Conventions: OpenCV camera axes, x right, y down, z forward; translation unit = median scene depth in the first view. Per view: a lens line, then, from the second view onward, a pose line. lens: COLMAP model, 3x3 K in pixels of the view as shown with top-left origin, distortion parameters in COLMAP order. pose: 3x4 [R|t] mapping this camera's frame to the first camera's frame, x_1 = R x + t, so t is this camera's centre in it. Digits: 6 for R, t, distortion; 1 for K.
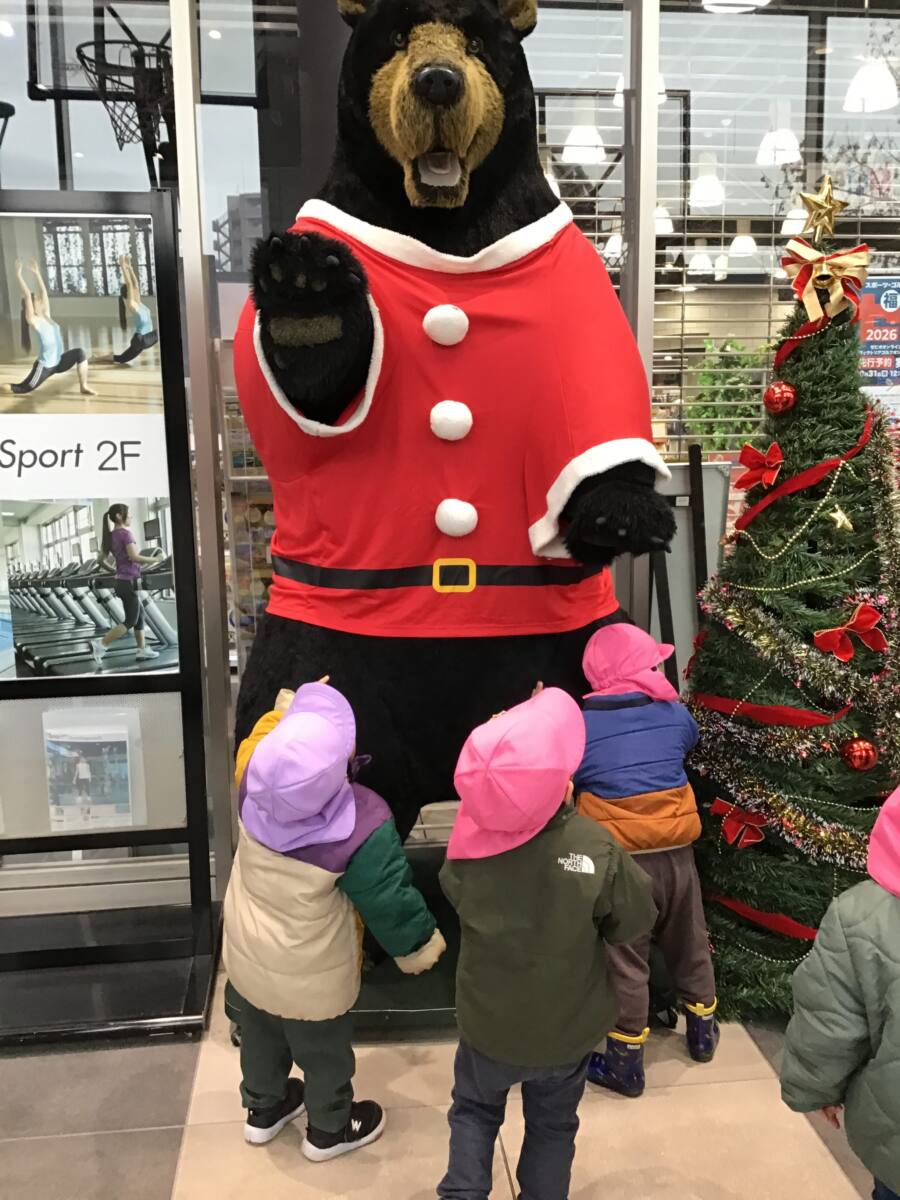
lens RADIAL K [[1096.7, 0, 457.1], [0, 1096.7, 598.8], [0, 0, 1]] dist [0.041553, -0.057453]
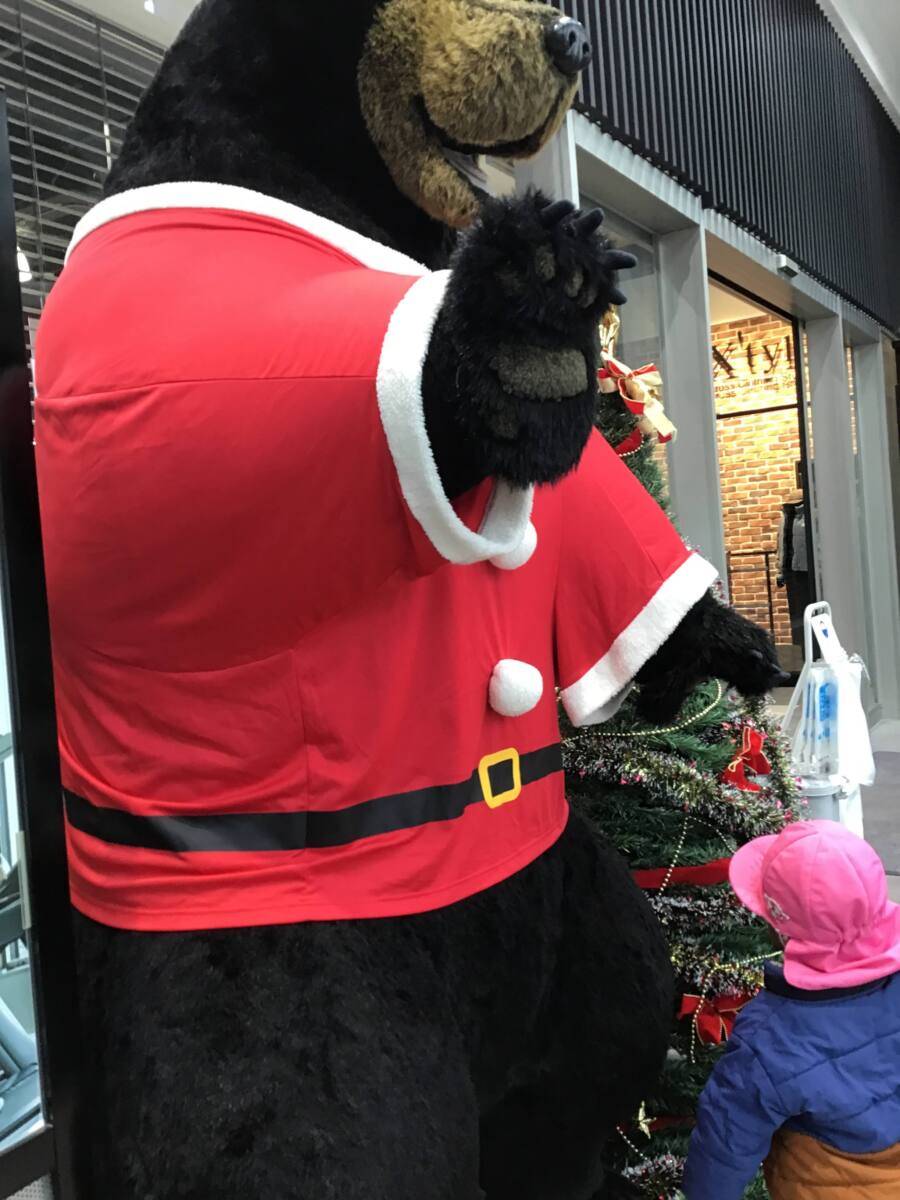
lens RADIAL K [[1096.7, 0, 454.3], [0, 1096.7, 597.0], [0, 0, 1]] dist [0.041553, -0.057453]
pose [[0.629628, -0.065809, 0.774104, -0.495455], [0.177334, 0.982275, -0.060730, -0.088123], [-0.756387, 0.175512, 0.630138, 0.579963]]
